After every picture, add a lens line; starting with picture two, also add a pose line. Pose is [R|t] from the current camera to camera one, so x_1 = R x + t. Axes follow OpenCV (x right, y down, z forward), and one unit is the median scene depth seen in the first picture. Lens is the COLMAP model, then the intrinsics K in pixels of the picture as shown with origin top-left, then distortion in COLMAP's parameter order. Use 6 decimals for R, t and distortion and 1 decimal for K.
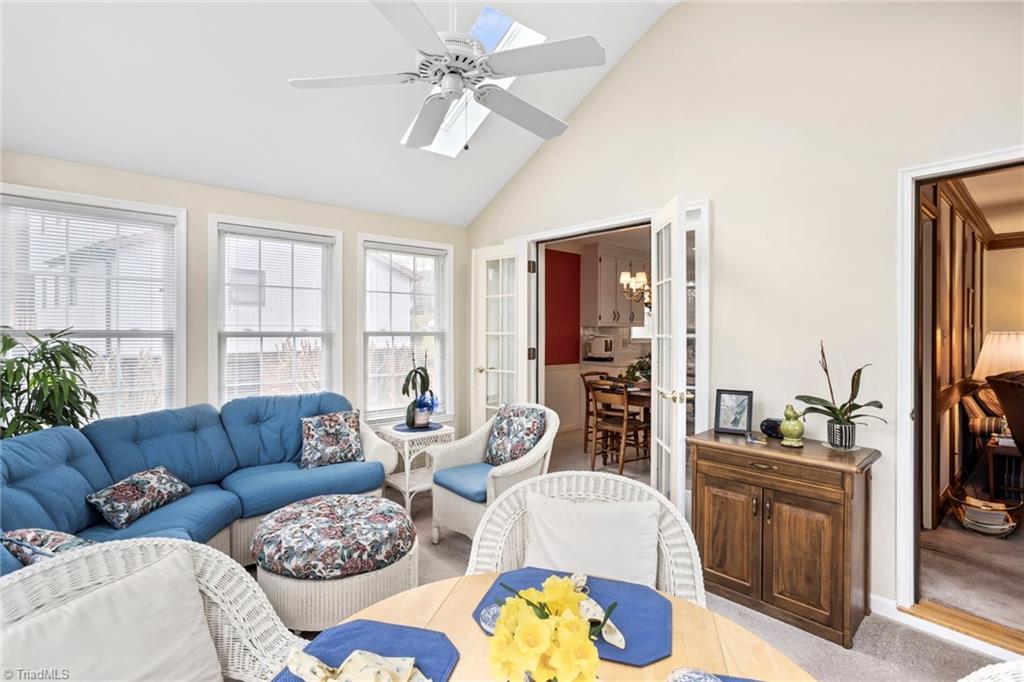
lens RADIAL K [[493.7, 0, 513.6], [0, 493.7, 334.4], [0, 0, 1]] dist [-0.001053, 0.000070]
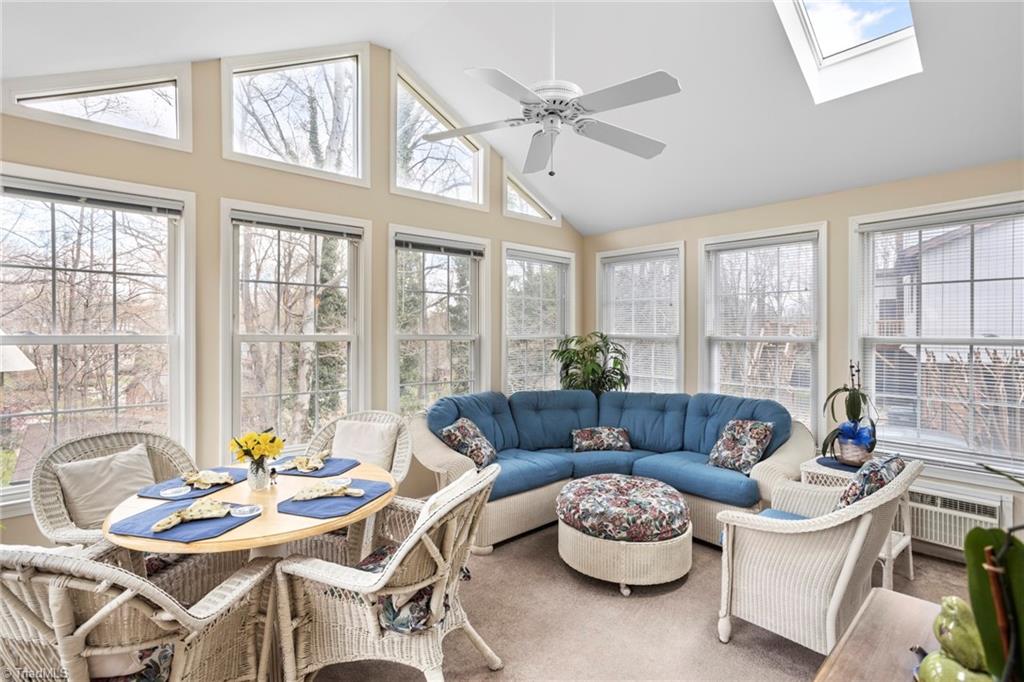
lens RADIAL K [[493.7, 0, 513.6], [0, 493.7, 334.4], [0, 0, 1]] dist [-0.001053, 0.000070]
pose [[-0.003091, -0.006036, -0.999977, 0.759236], [-0.008286, 0.999948, -0.006010, -0.000350], [0.999961, 0.008267, -0.003141, 0.672577]]
